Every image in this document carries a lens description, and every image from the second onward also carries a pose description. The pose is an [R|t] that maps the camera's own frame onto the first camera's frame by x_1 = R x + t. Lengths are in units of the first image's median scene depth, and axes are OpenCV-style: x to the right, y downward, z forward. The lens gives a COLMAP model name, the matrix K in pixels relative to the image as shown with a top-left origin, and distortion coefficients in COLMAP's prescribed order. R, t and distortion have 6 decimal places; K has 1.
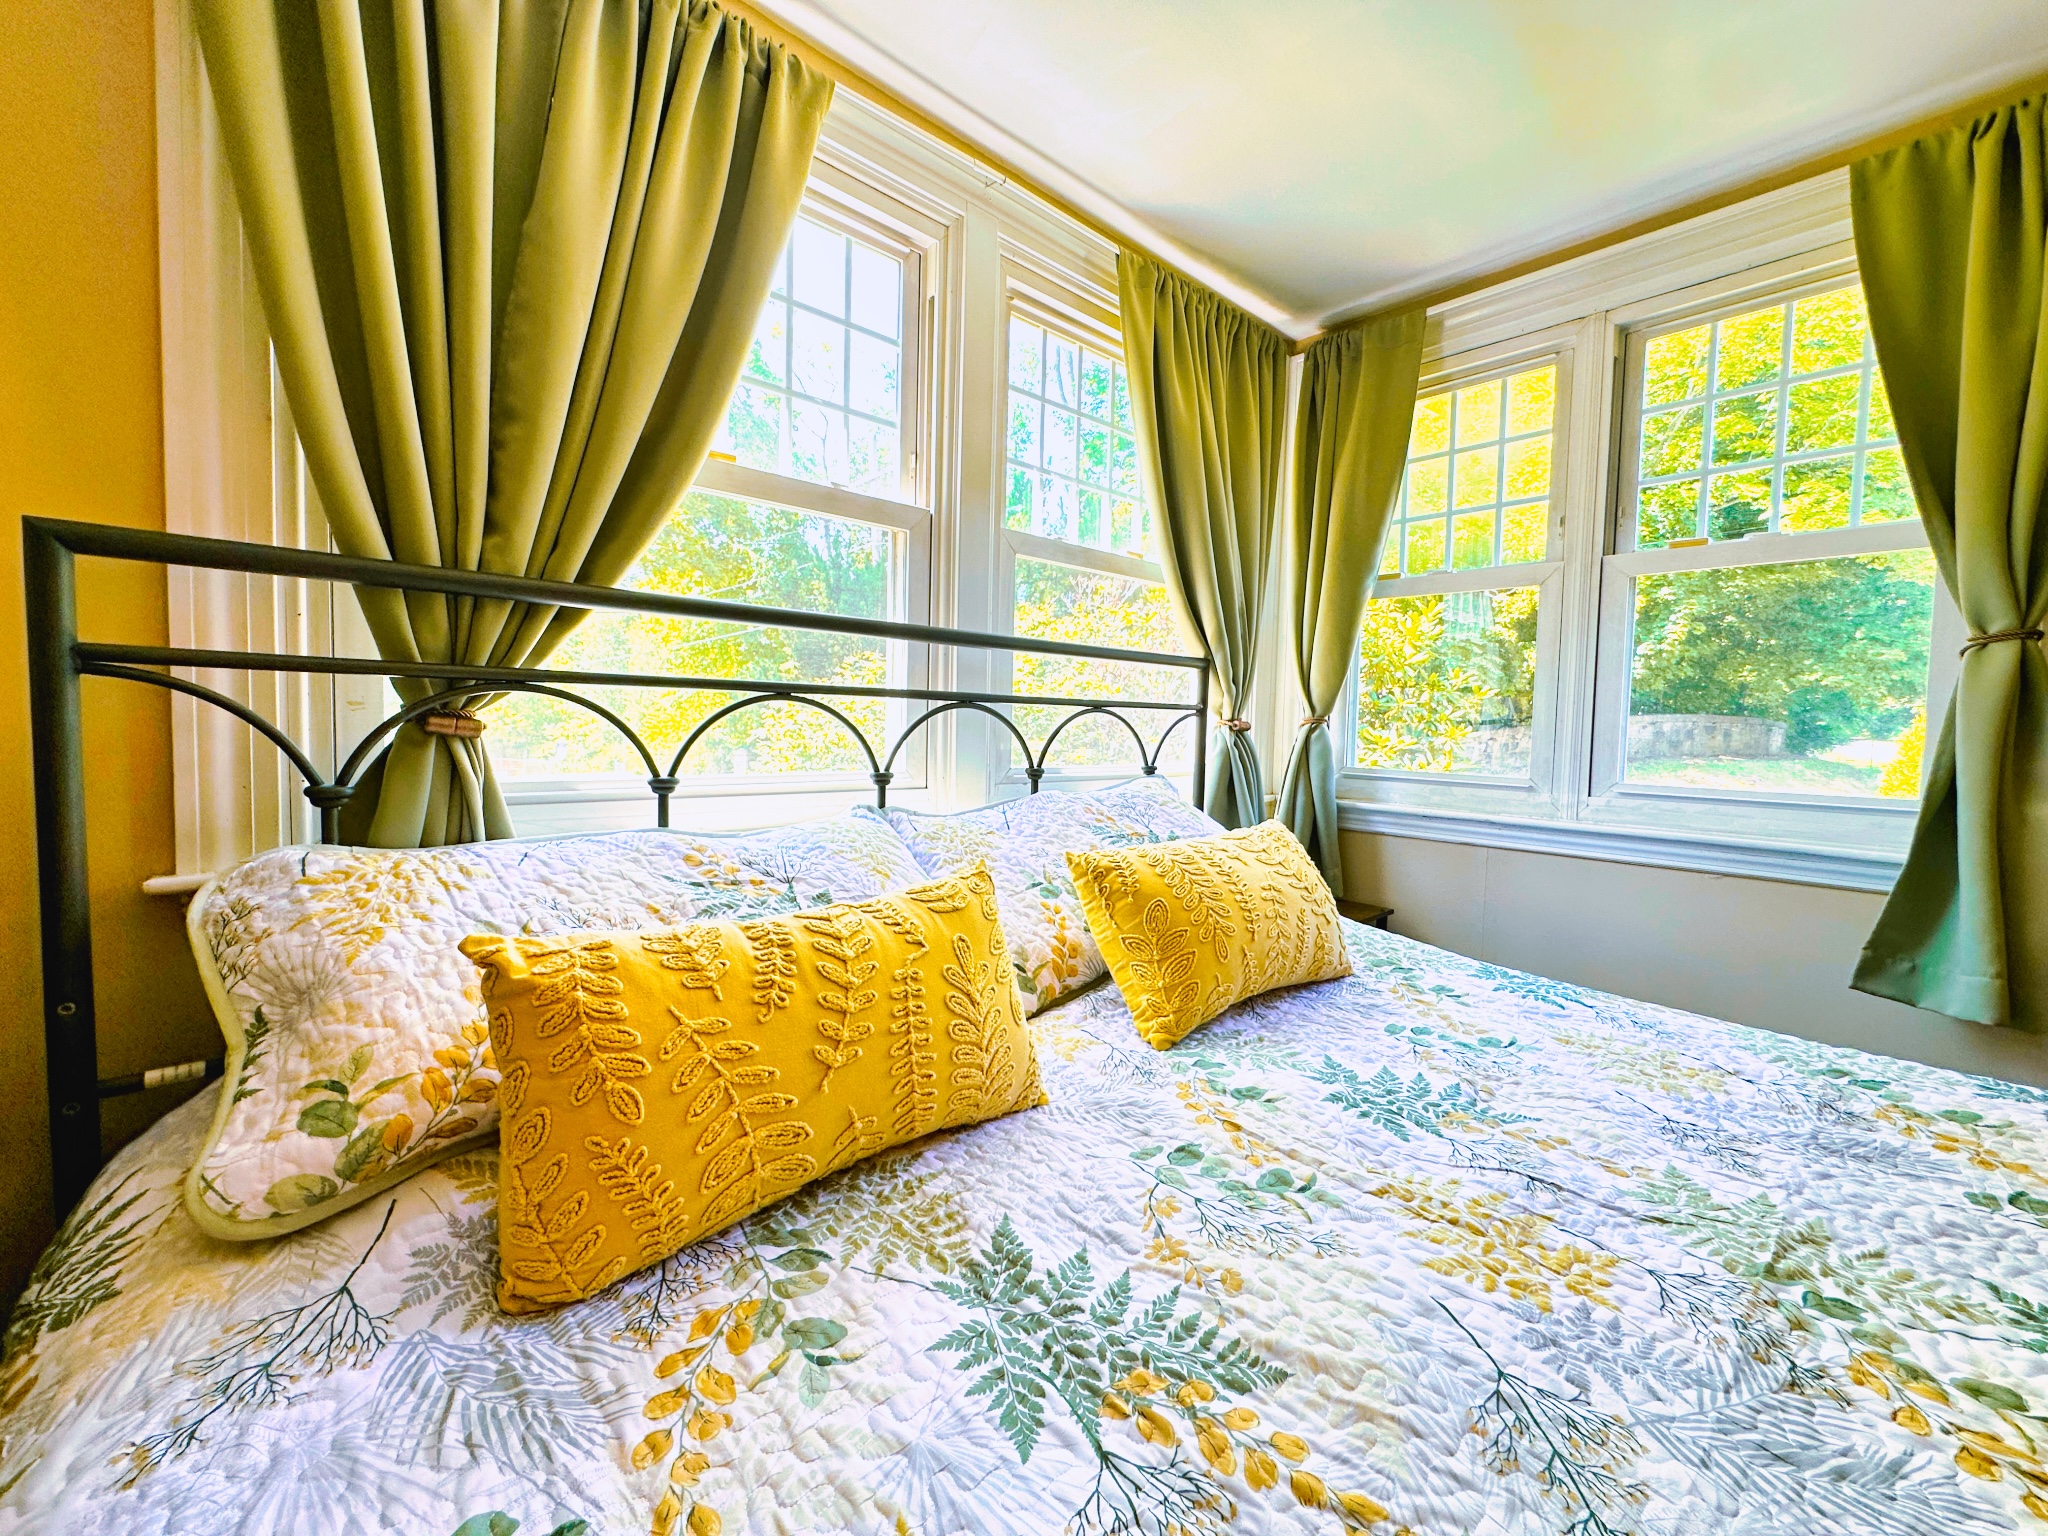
lens RADIAL K [[827.0, 0, 1025.7], [0, 827.0, 765.9], [0, 0, 1]] dist [-0.001764, 0.001159]
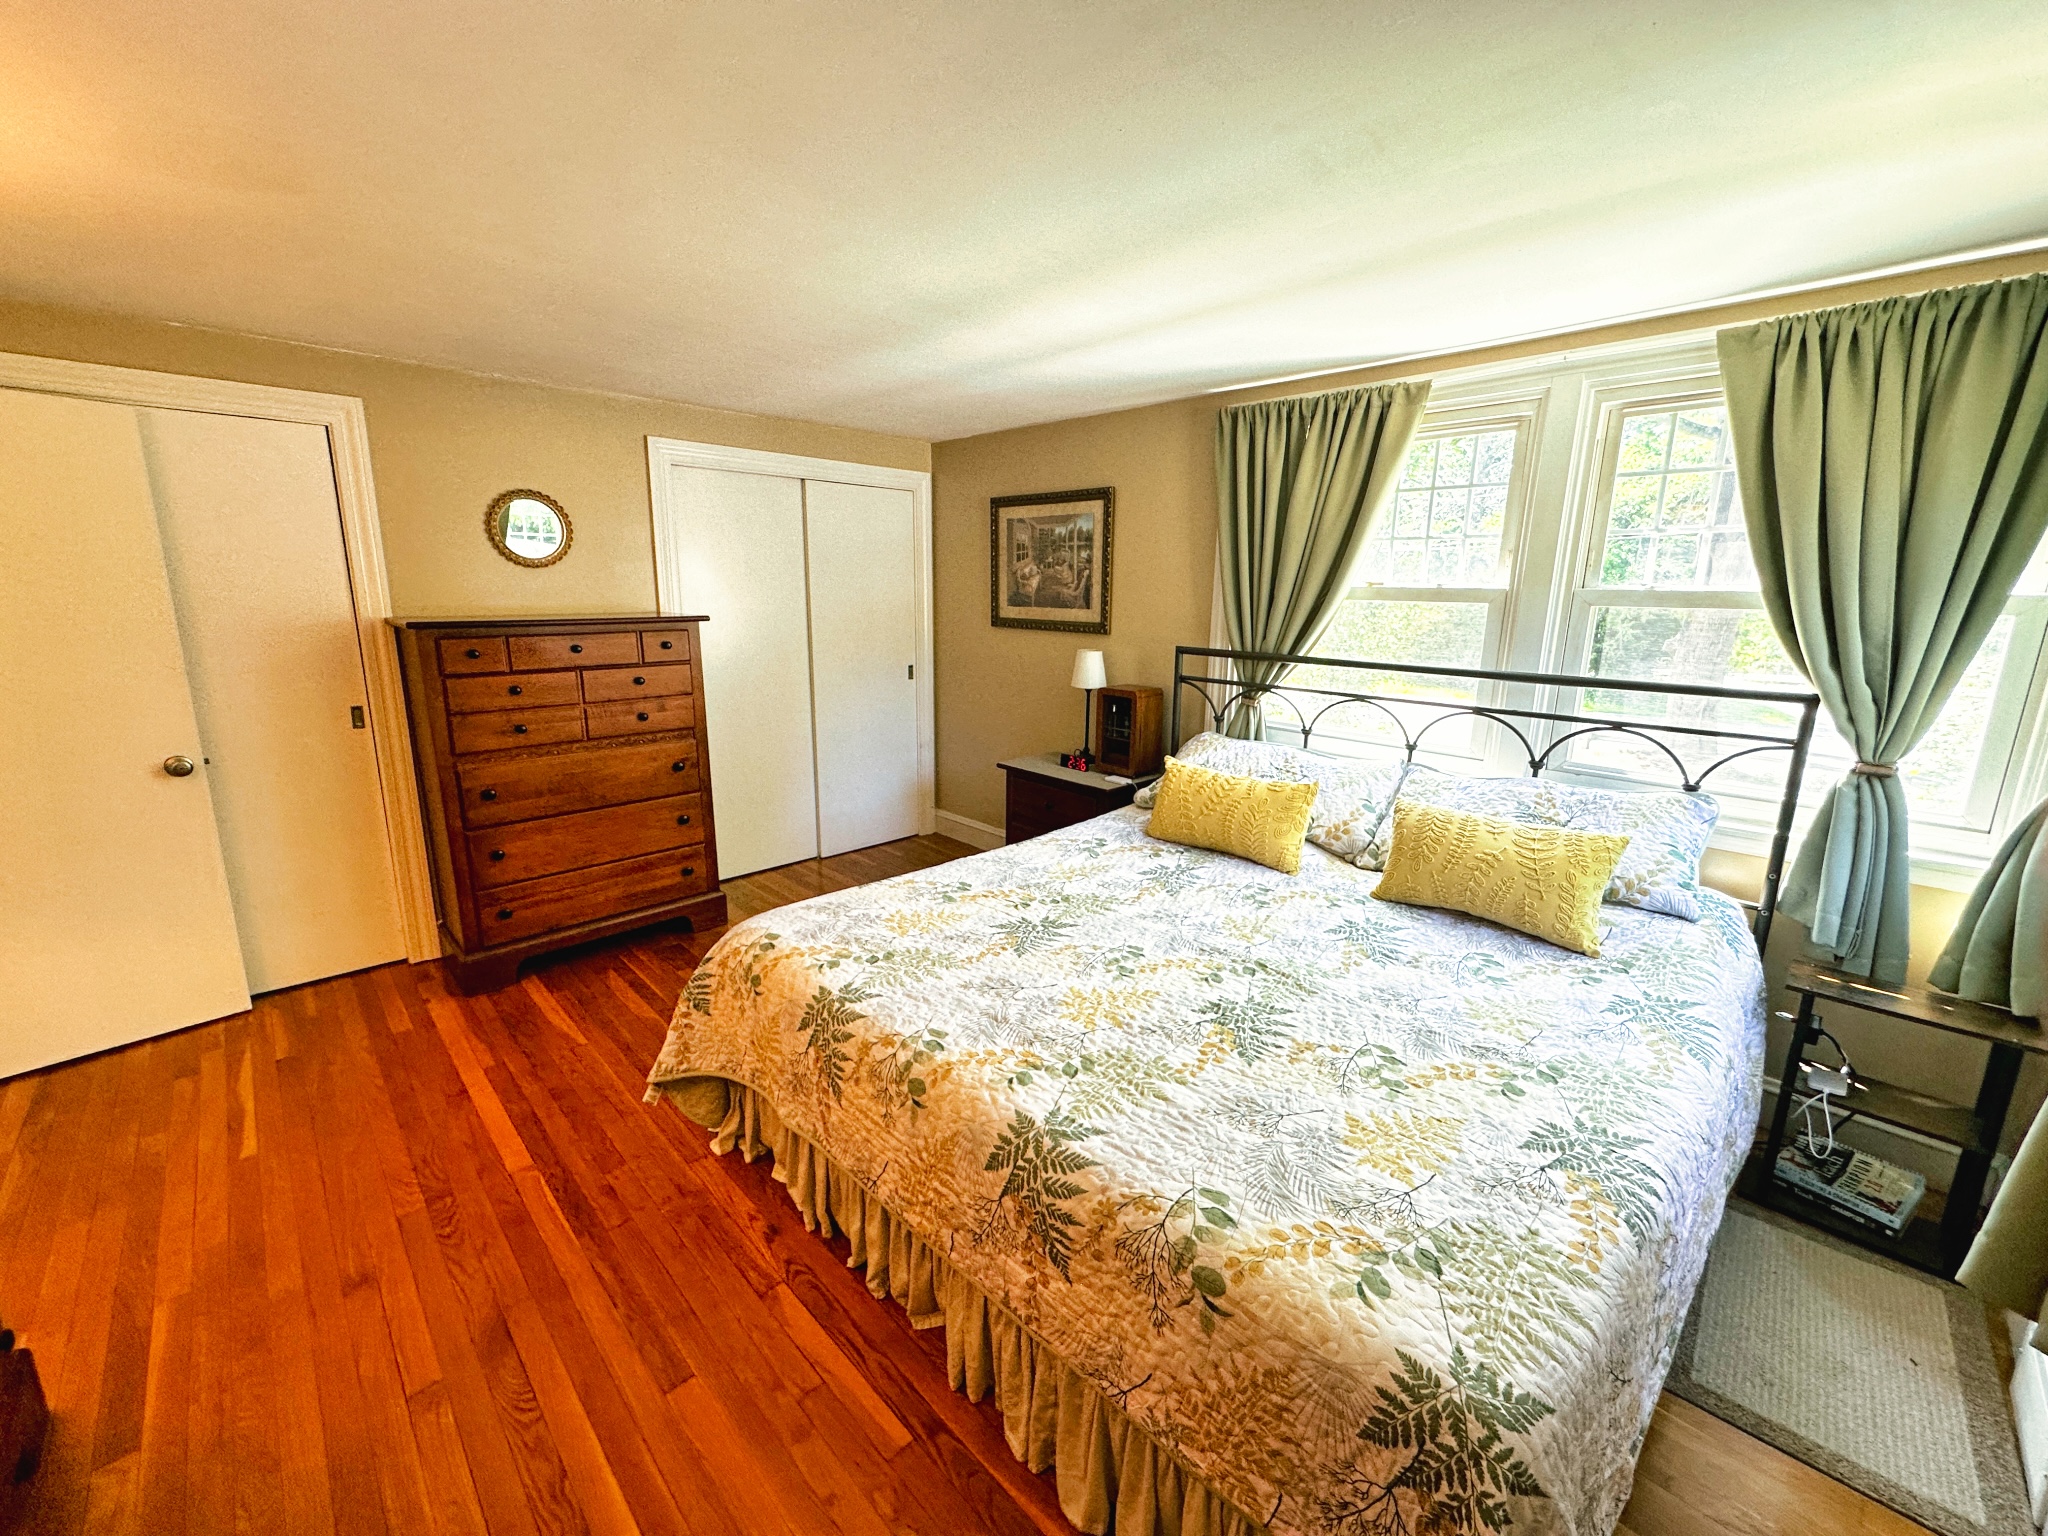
lens RADIAL K [[827.0, 0, 1026.9], [0, 827.0, 769.4], [0, 0, 1]] dist [-0.001764, 0.001159]
pose [[0.026525, 0.190452, -0.981338, 2.368868], [-0.071806, 0.979511, 0.188157, -0.323664], [0.997066, 0.065475, 0.039657, 0.061662]]
